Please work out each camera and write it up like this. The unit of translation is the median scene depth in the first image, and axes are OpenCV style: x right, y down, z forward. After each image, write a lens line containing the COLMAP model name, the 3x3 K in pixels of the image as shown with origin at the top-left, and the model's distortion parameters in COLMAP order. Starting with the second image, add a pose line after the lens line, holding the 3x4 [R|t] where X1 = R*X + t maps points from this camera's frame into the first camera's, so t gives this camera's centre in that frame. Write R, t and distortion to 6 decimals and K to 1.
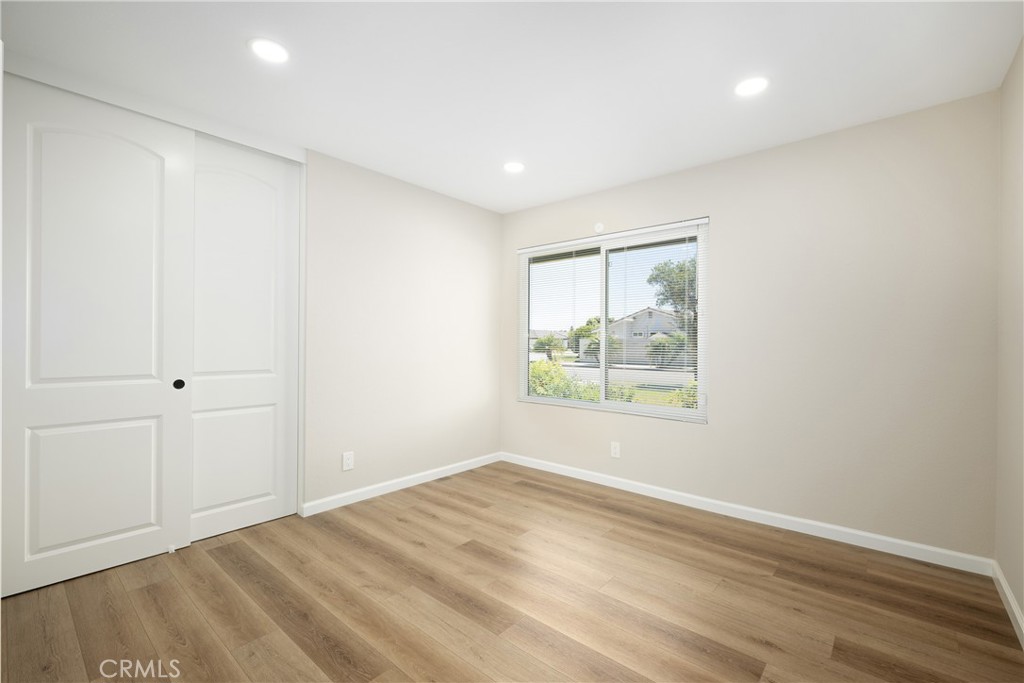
lens RADIAL K [[440.1, 0, 517.9], [0, 440.1, 348.9], [0, 0, 1]] dist [0.001494, 0.000132]
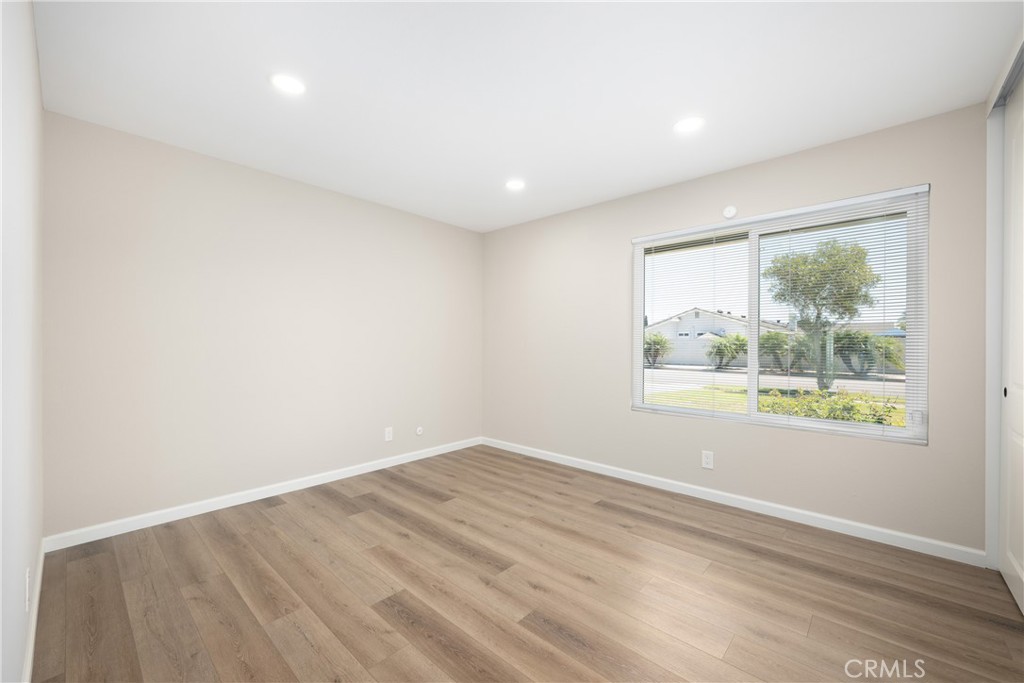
lens RADIAL K [[401.4, 0, 512.0], [0, 401.4, 341.5], [0, 0, 1]] dist [0.001118, 0.000042]
pose [[0.999661, -0.004924, -0.025578, -0.163209], [0.004434, 0.999807, -0.019163, -0.003562], [0.025667, 0.019043, 0.999489, 0.139920]]
